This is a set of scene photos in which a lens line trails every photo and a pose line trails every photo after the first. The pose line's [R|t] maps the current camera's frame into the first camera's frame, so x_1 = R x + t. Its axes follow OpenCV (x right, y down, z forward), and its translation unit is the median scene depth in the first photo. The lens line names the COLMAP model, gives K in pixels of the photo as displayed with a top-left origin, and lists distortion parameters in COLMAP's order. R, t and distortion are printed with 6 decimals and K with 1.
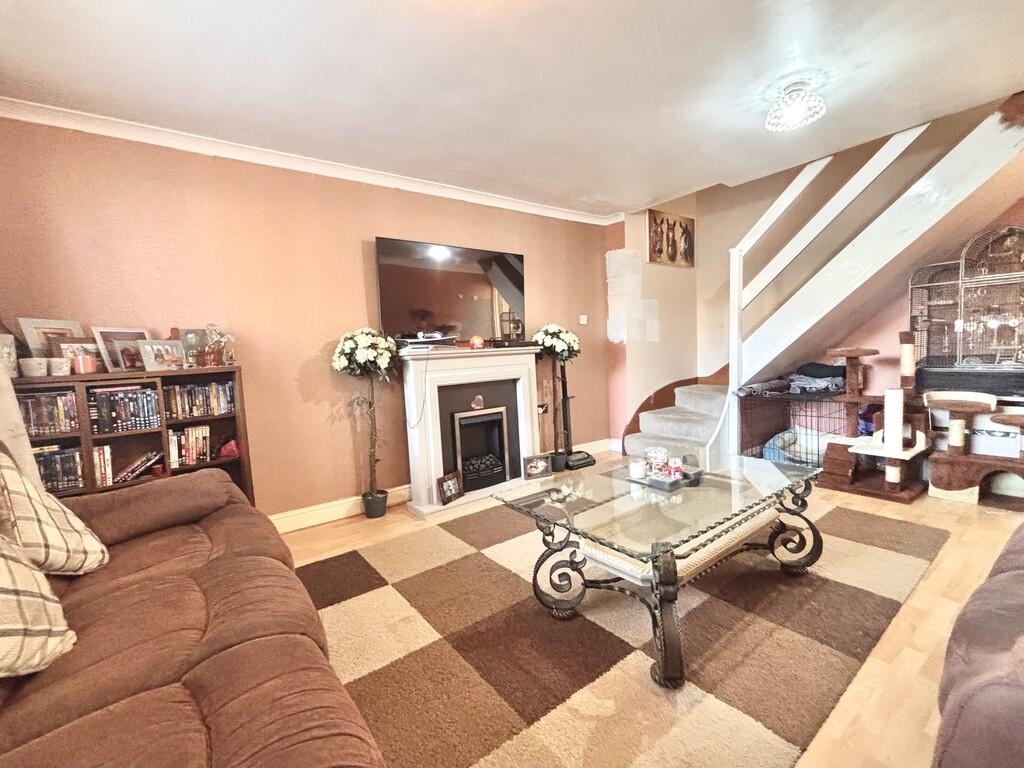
lens RADIAL K [[436.8, 0, 516.4], [0, 436.8, 392.9], [0, 0, 1]] dist [0.002911, -0.000260]
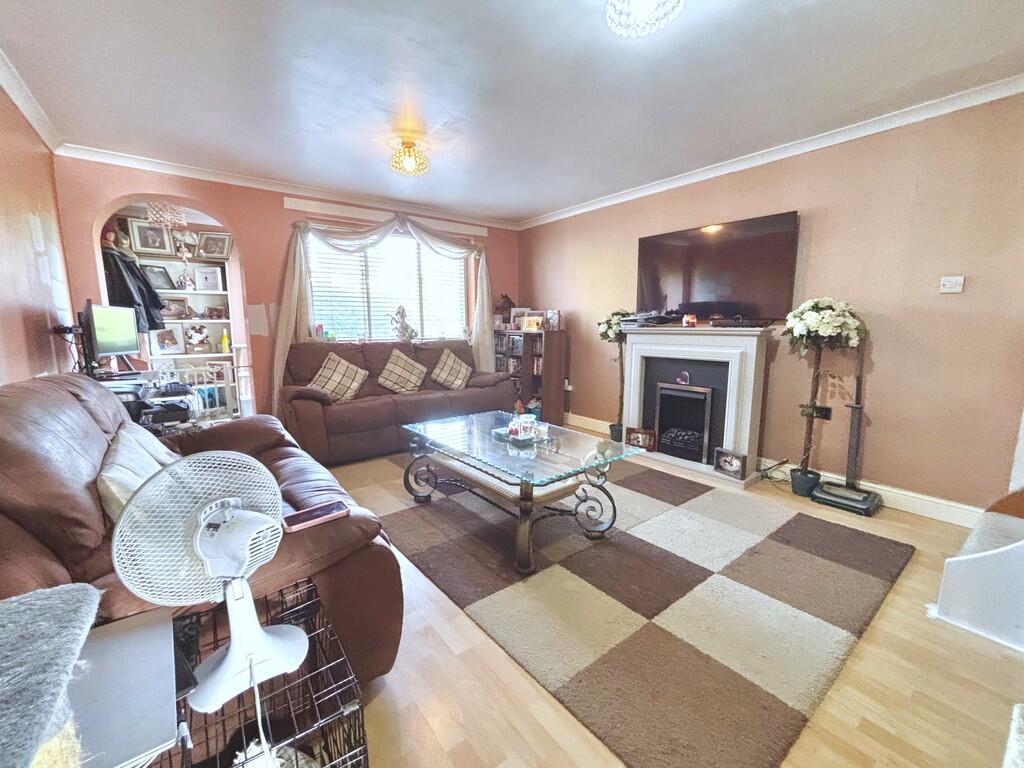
lens RADIAL K [[436.8, 0, 516.4], [0, 436.8, 392.9], [0, 0, 1]] dist [0.002911, -0.000260]
pose [[0.029565, 0.207535, -0.977781, 0.949291], [-0.091950, 0.974625, 0.204085, -0.123153], [0.995325, 0.083873, 0.047898, 0.546977]]
